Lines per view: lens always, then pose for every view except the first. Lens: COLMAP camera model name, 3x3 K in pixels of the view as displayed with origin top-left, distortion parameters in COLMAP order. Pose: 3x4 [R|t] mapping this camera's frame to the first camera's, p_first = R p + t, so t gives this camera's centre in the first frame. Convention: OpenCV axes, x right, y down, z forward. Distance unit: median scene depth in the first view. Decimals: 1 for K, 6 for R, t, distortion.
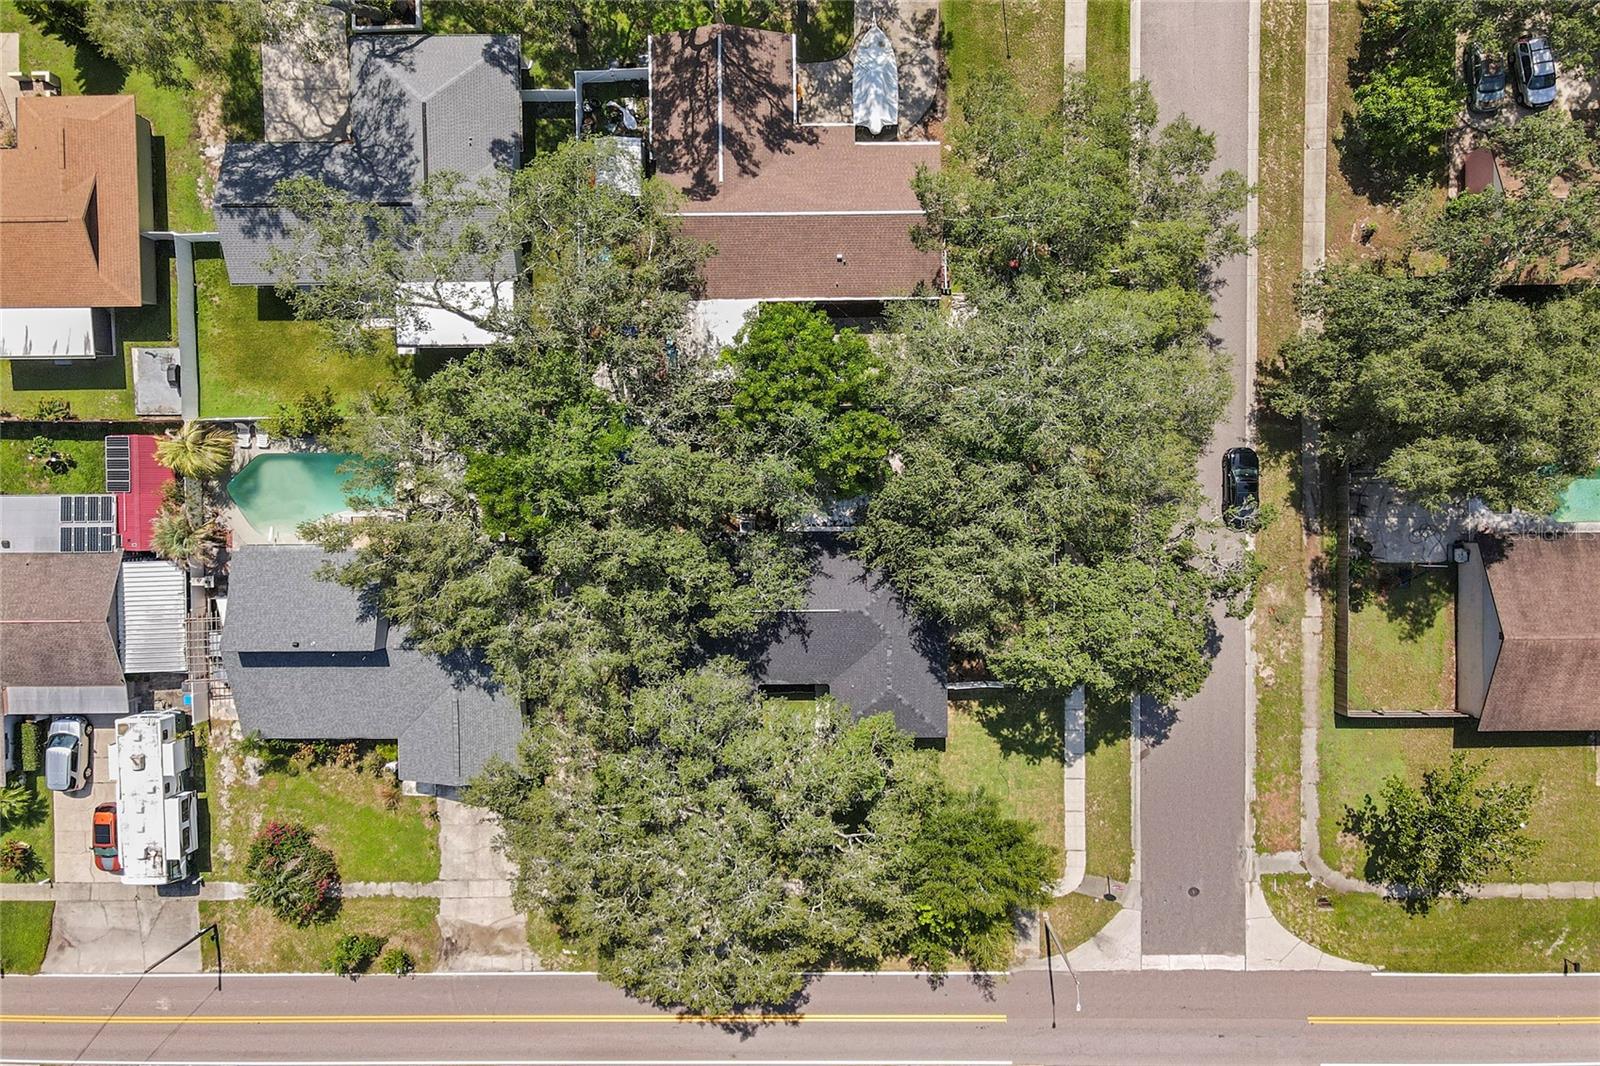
lens RADIAL K [[1123.1, 0, 800.0], [0, 1123.1, 533.0], [0, 0, 1]] dist [-0.001622, 0.000504]
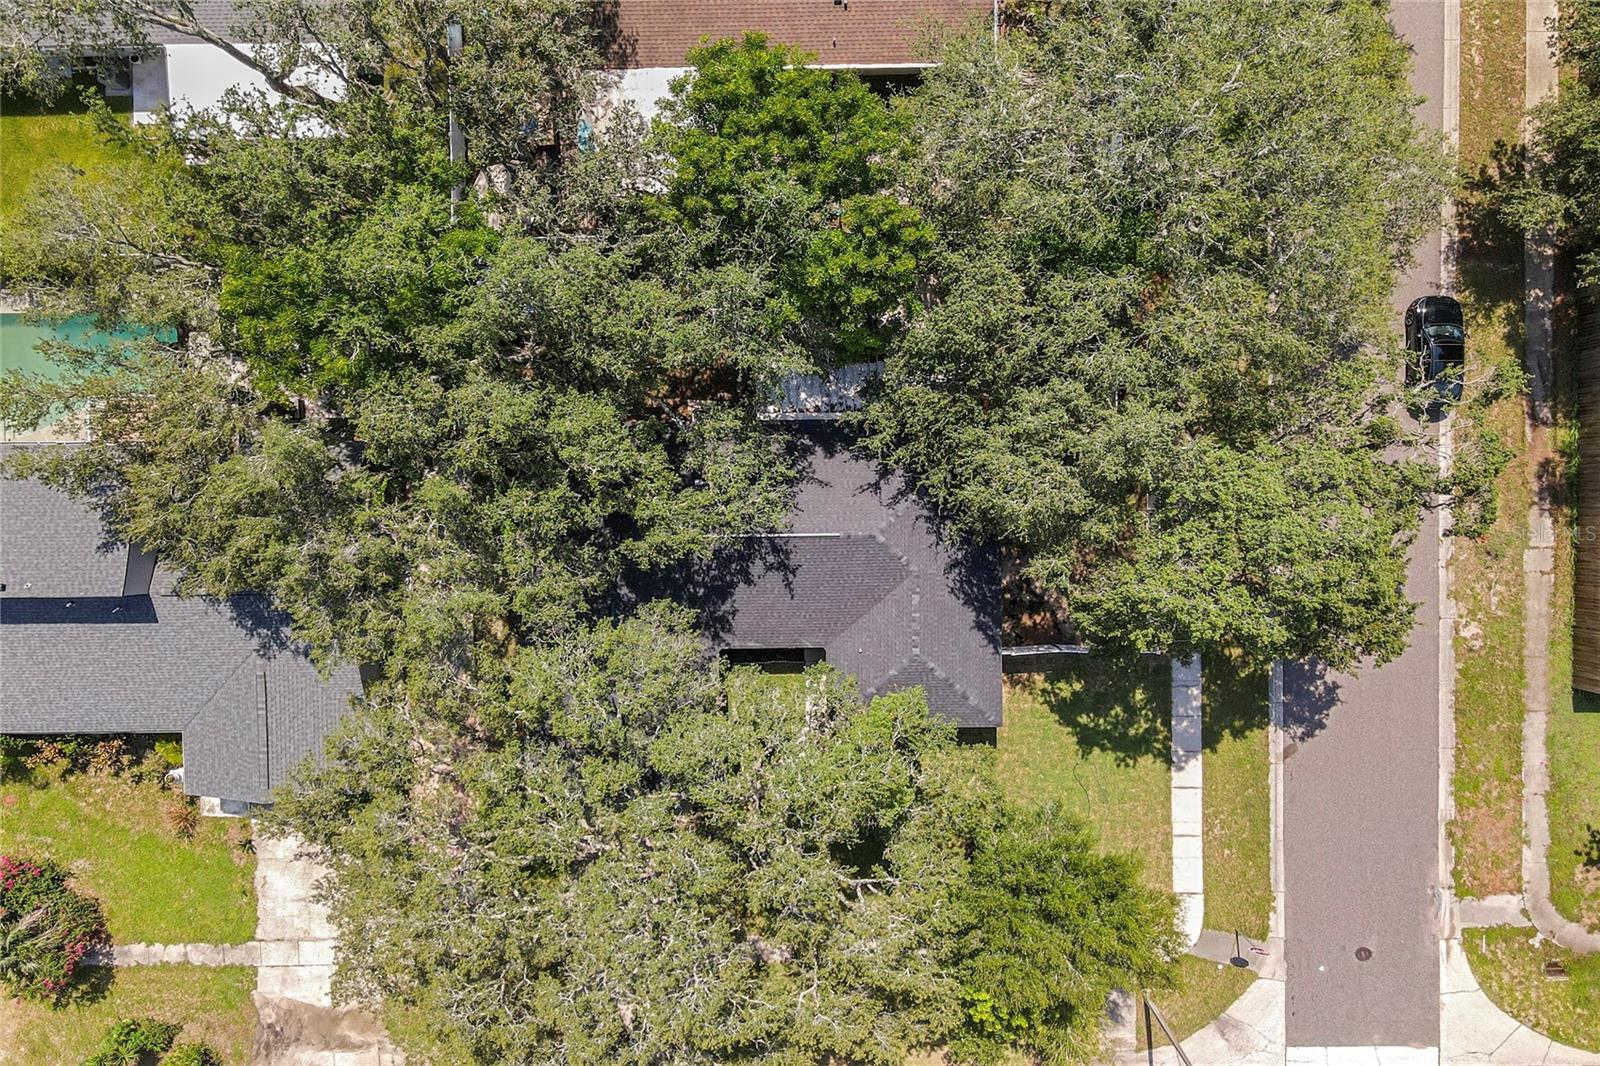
lens RADIAL K [[1118.4, 0, 800.0], [0, 1118.4, 533.0], [0, 0, 1]] dist [0.028863, -0.035123]
pose [[0.999992, -0.003869, -0.000306, 0.011364], [0.003869, 0.999992, -0.000859, 0.067398], [0.000309, 0.000858, 1.000000, 0.335566]]
